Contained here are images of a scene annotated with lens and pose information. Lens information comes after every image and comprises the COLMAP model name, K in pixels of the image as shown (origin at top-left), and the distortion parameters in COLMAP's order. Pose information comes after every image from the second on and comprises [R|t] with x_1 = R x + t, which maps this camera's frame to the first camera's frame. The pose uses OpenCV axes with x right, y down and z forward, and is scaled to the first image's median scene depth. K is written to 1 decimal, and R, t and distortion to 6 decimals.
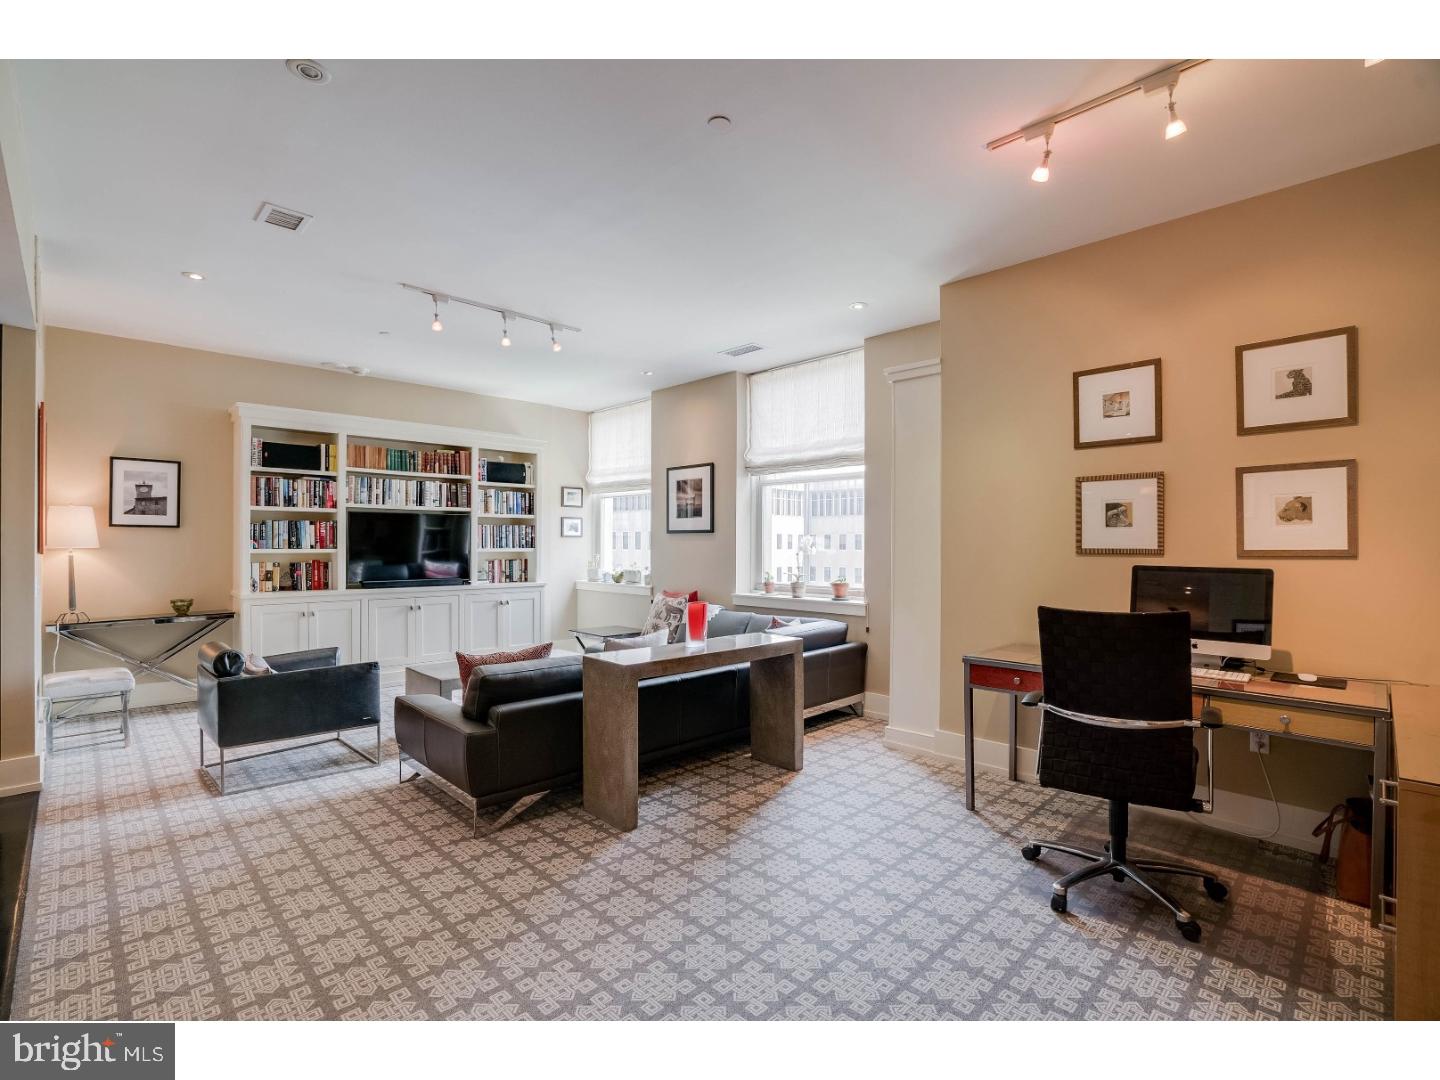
lens RADIAL K [[669.7, 0, 728.5], [0, 669.7, 540.8], [0, 0, 1]] dist [-0.037272, 0.005394]
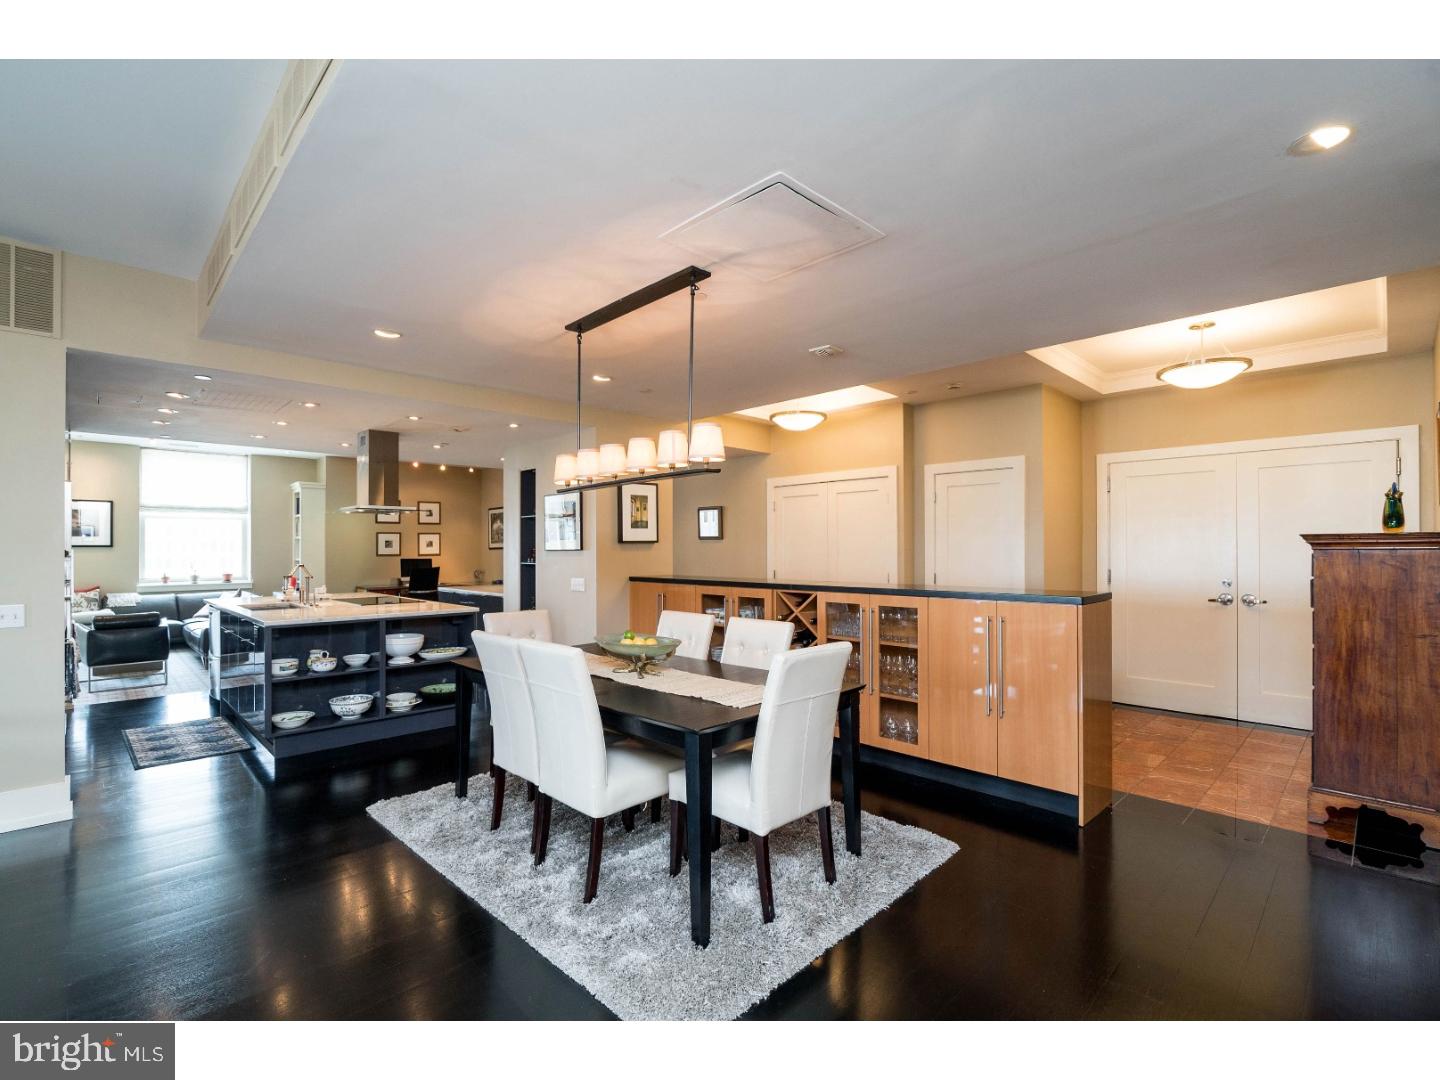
lens RADIAL K [[657.1, 0, 715.3], [0, 657.1, 541.1], [0, 0, 1]] dist [-0.001497, 0.000297]
pose [[0.015710, 0.009877, 0.999828, -1.684080], [-0.001221, 0.999951, -0.009859, -0.014521], [-0.999876, -0.001066, 0.015722, -0.444875]]
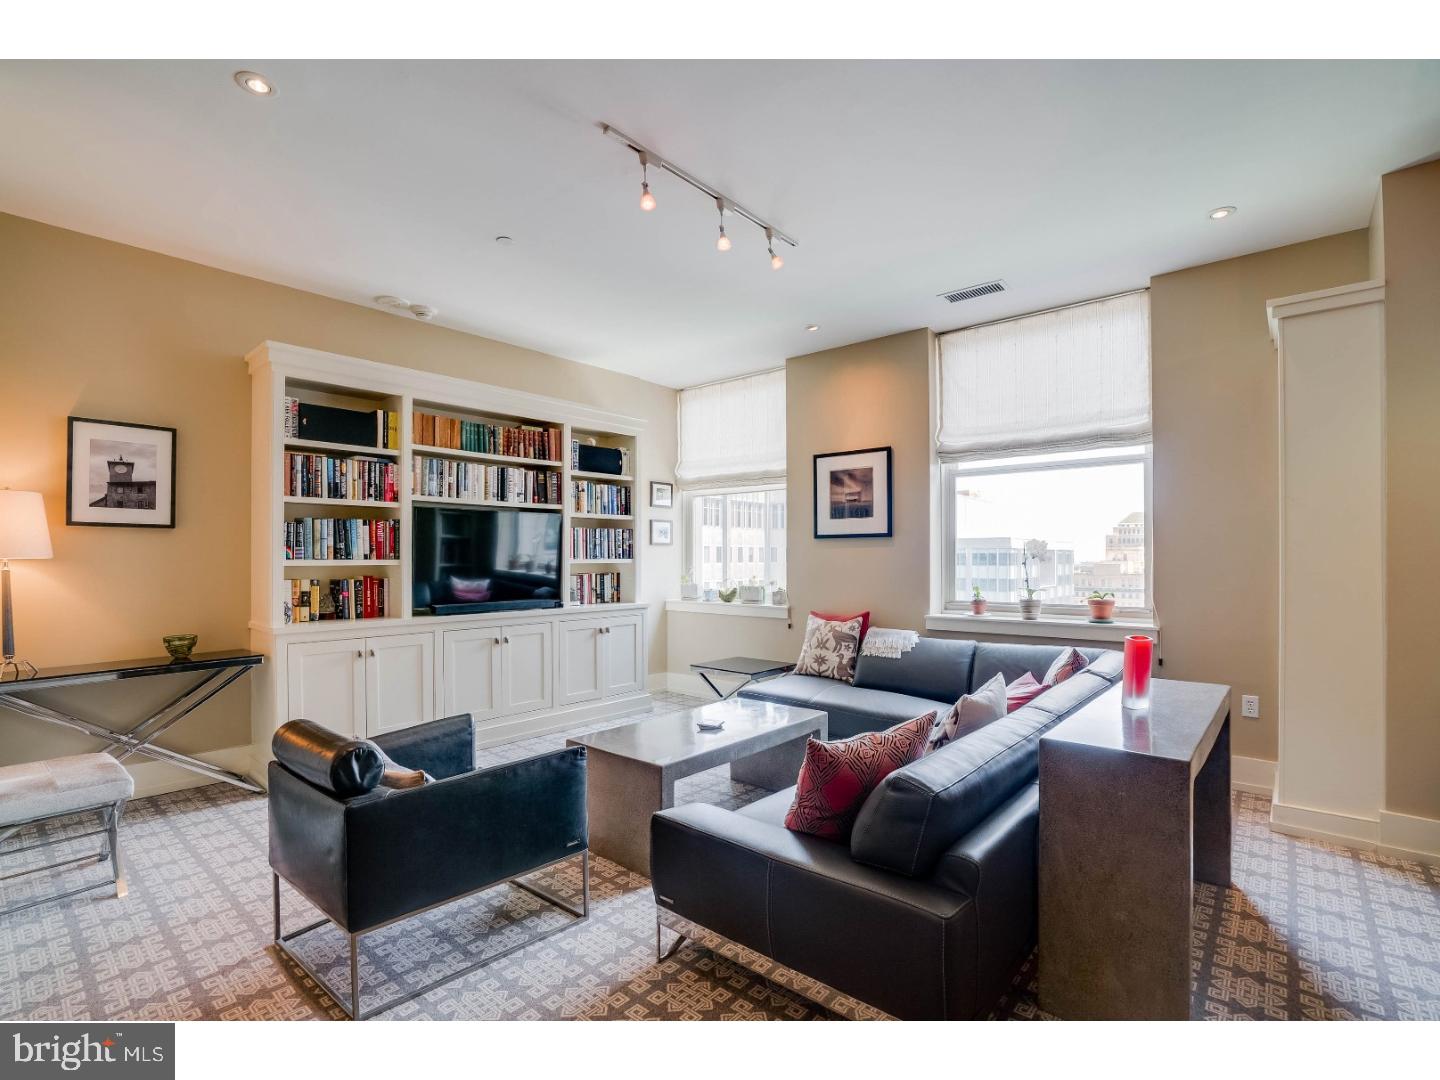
lens RADIAL K [[669.7, 0, 711.3], [0, 669.7, 547.5], [0, 0, 1]] dist [-0.037272, 0.005394]
pose [[0.997108, -0.003517, 0.075917, -0.322920], [0.004385, 0.999927, -0.011278, 0.009148], [-0.075872, 0.011579, 0.997050, 0.275979]]
